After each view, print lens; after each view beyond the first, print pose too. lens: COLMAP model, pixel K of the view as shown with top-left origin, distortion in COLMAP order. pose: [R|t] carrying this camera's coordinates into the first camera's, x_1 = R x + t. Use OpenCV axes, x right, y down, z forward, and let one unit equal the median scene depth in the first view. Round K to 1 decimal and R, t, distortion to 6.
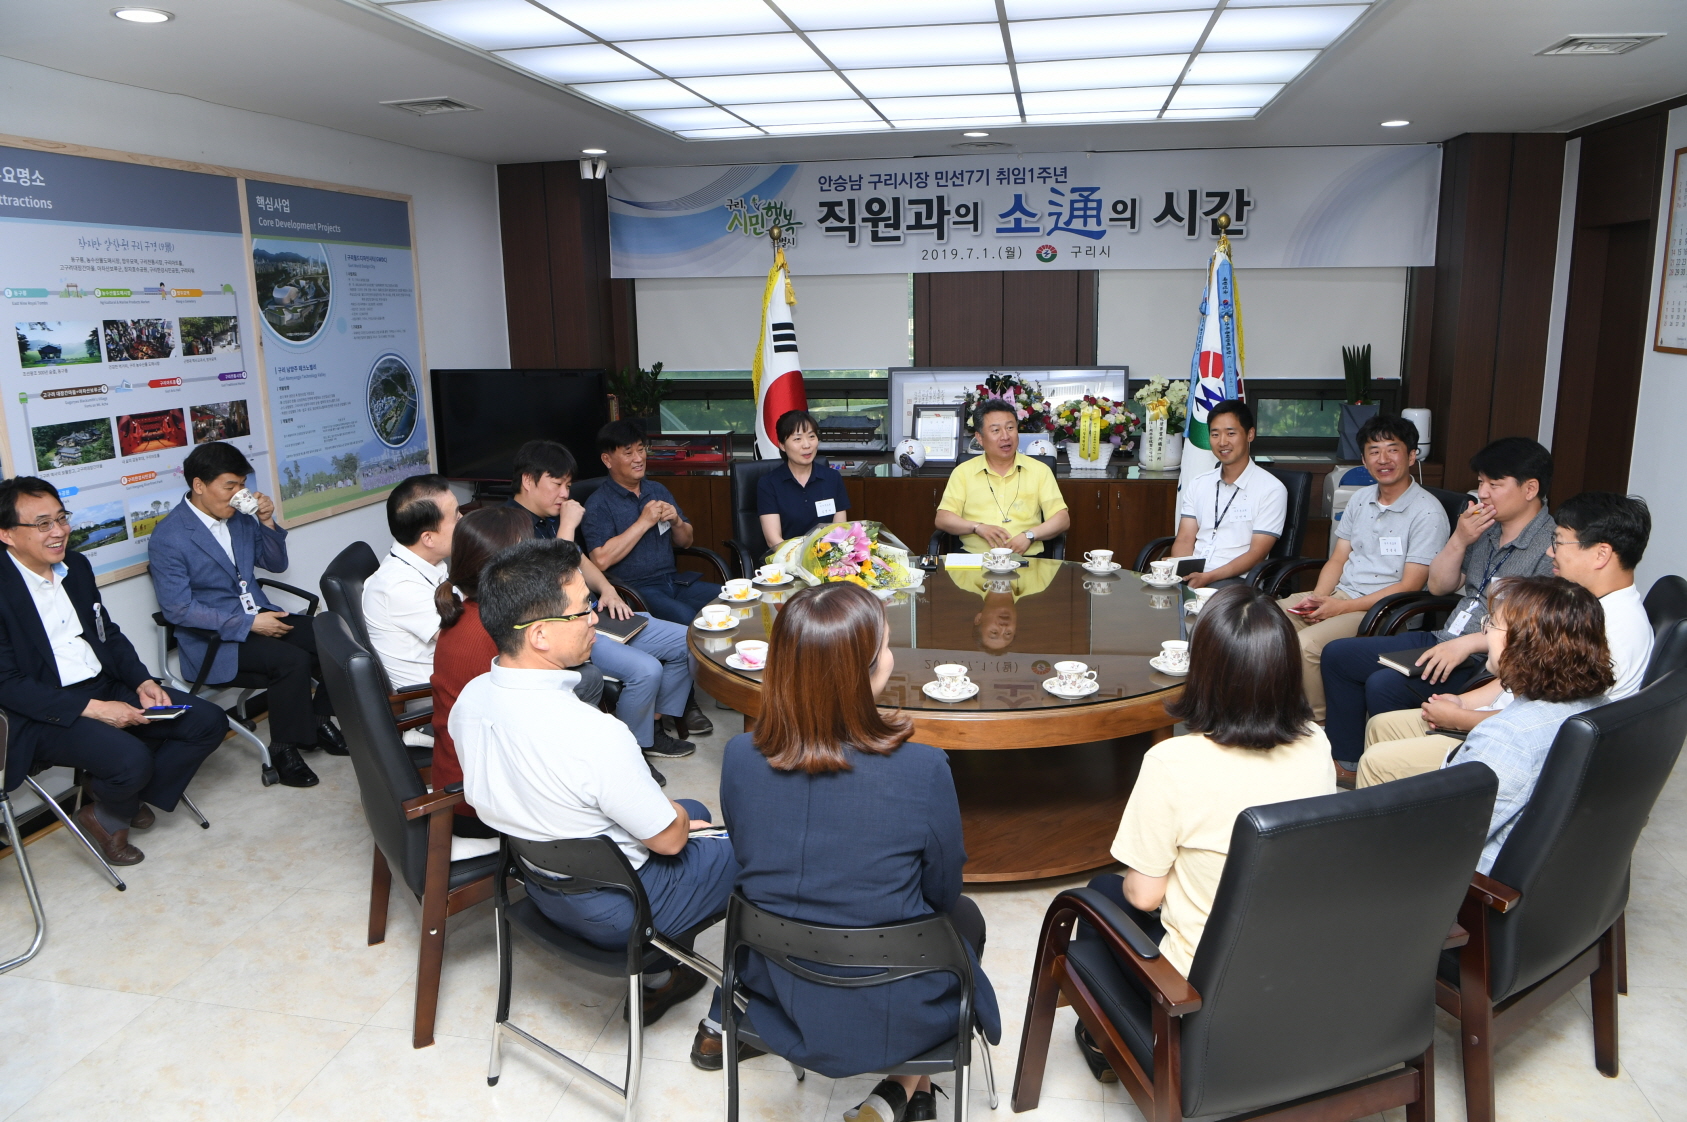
lens RADIAL K [[1138.1, 0, 854.6], [0, 1138.1, 563.2], [0, 0, 1]] dist [-0.082055, 0.016699]
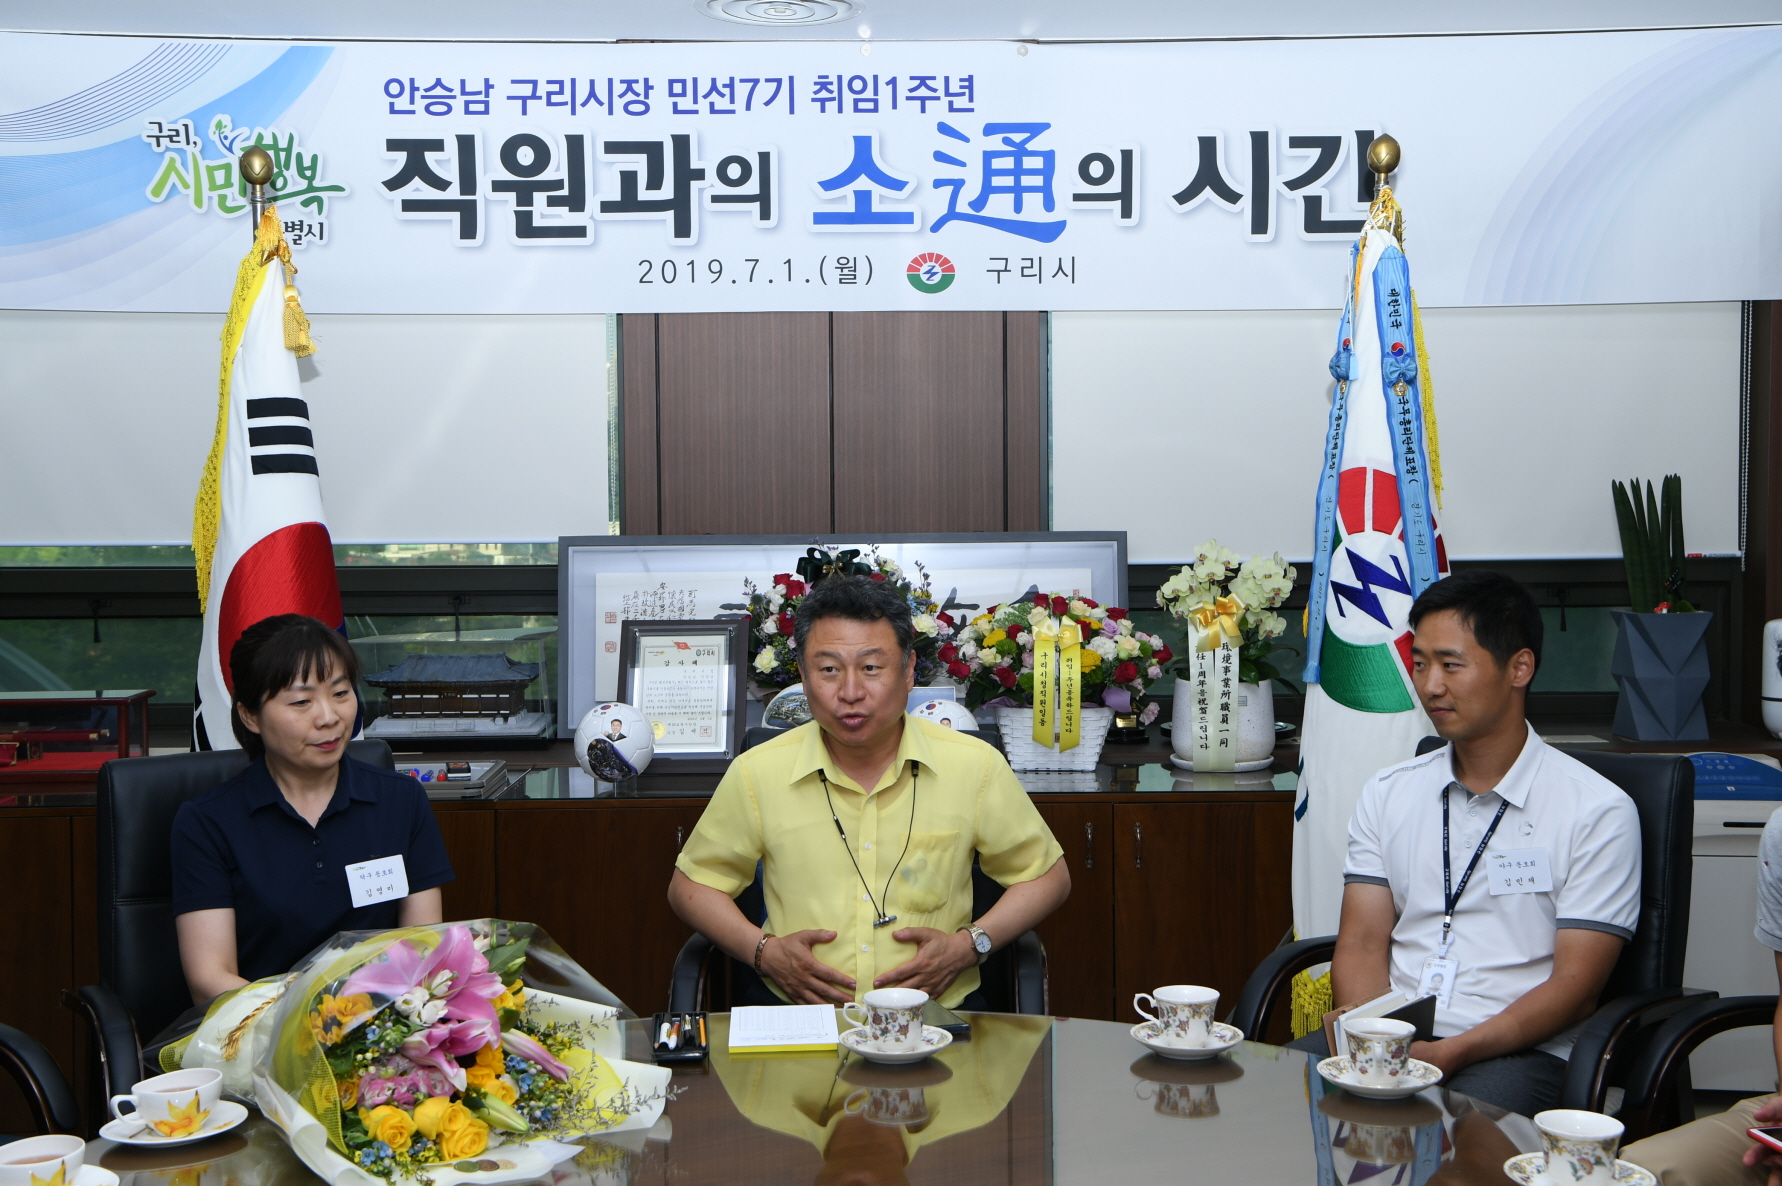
lens RADIAL K [[2154.6, 0, 900.7], [0, 2154.6, 596.5], [0, 0, 1]] dist [0.073523, 0.213737]
pose [[0.982752, 0.001724, 0.184918, 0.008155], [0.030972, 0.984298, -0.173778, -0.012270], [-0.182314, 0.176508, 0.967268, 0.263786]]
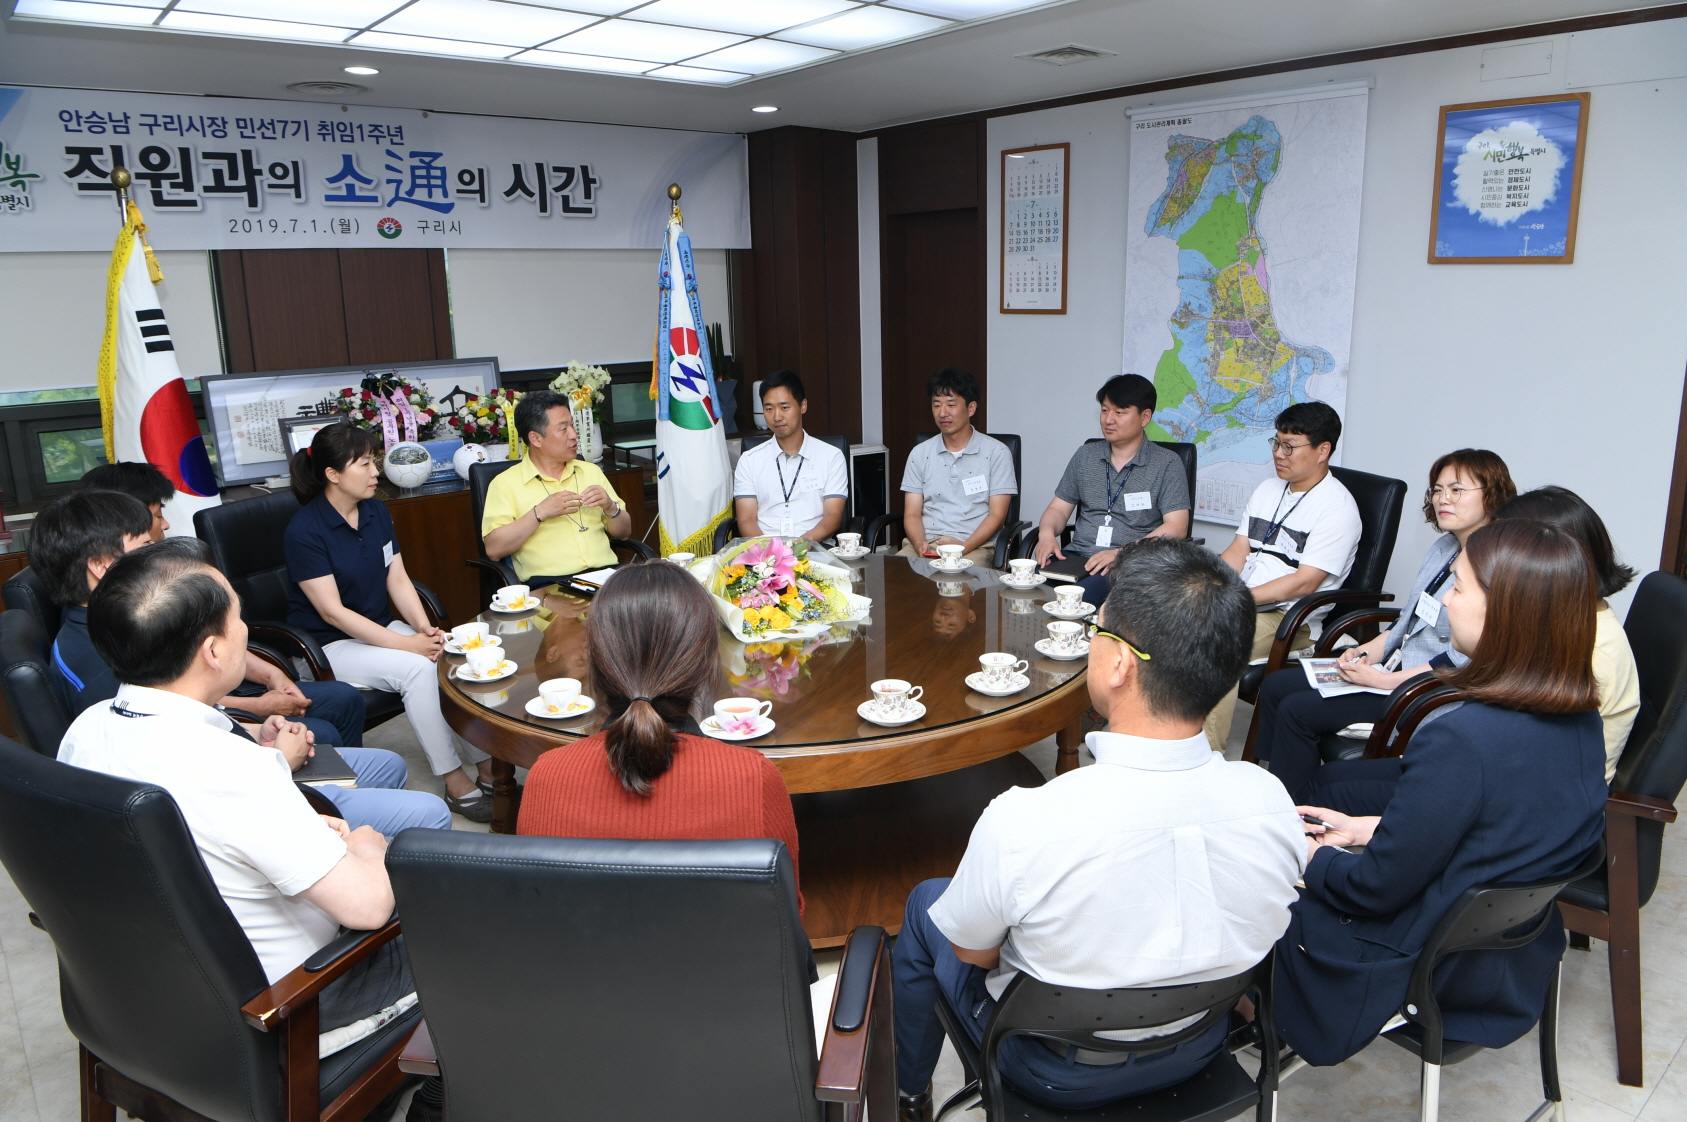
lens RADIAL K [[1138.1, 0, 854.6], [0, 1138.1, 563.2], [0, 0, 1]] dist [-0.082055, 0.016699]
pose [[0.632190, -0.172426, 0.755384, -0.322441], [0.181000, 0.980814, 0.072403, -0.032020], [-0.753376, 0.090952, 0.651270, 0.257557]]
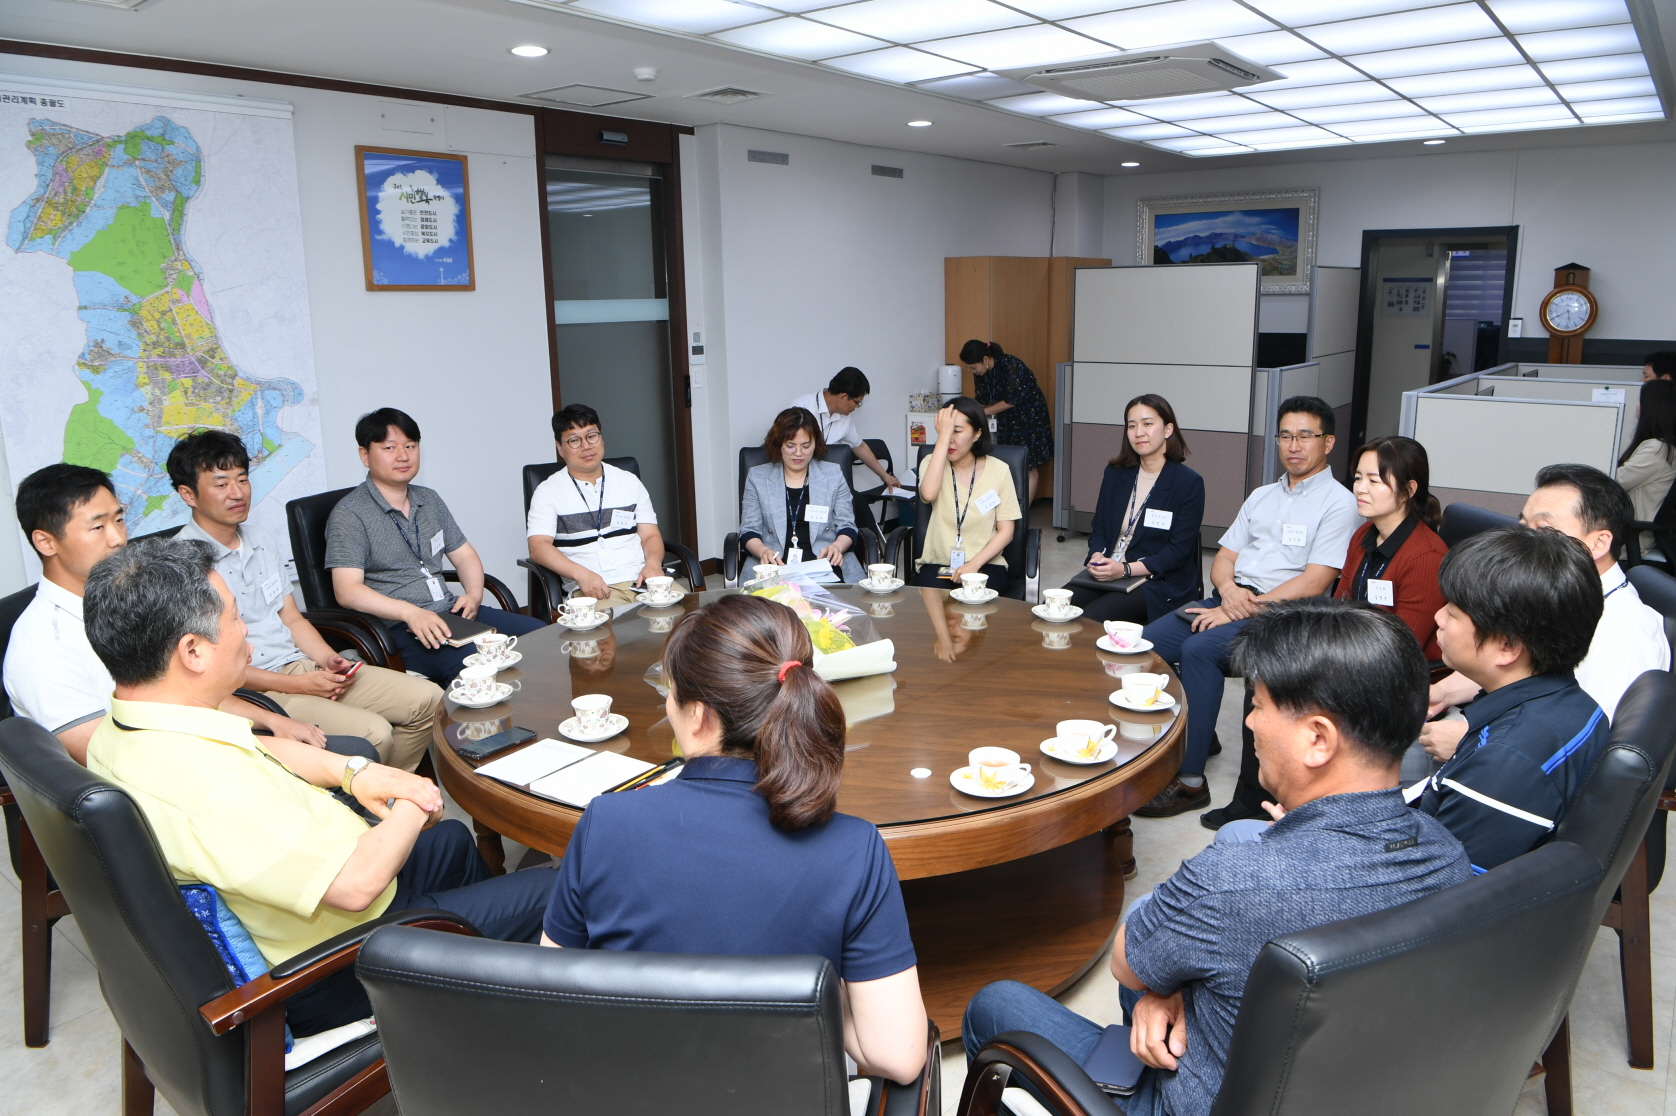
lens RADIAL K [[1130.7, 0, 849.0], [0, 1130.7, 560.2], [0, 0, 1]] dist [-0.082055, 0.016699]
pose [[-0.880304, -0.073858, 0.468625, -0.173887], [0.137679, 0.905521, 0.401343, -0.205994], [-0.453992, 0.417824, -0.786965, 1.000291]]
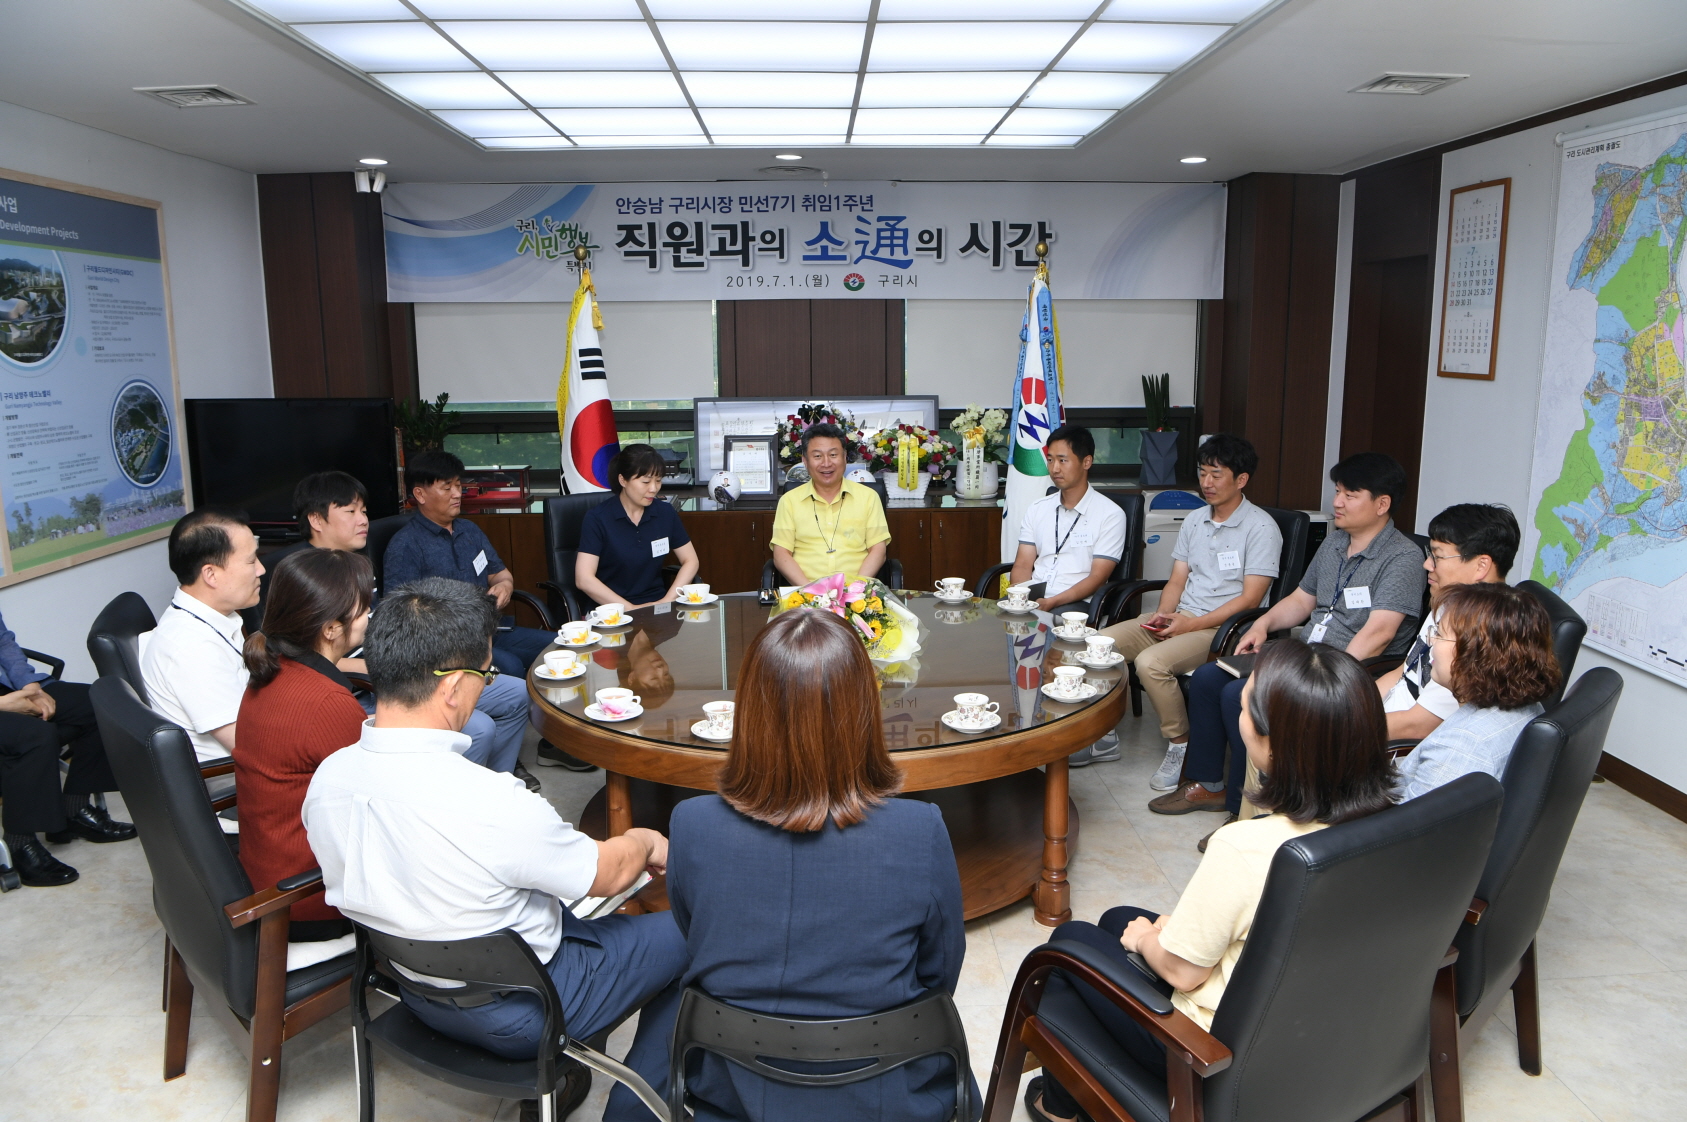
lens RADIAL K [[1138.1, 0, 854.6], [0, 1138.1, 563.2], [0, 0, 1]] dist [-0.082055, 0.016699]
pose [[0.977562, -0.028251, 0.208744, -0.049534], [0.035627, 0.998864, -0.031658, 0.002695], [-0.207613, 0.038384, 0.977458, 0.048513]]
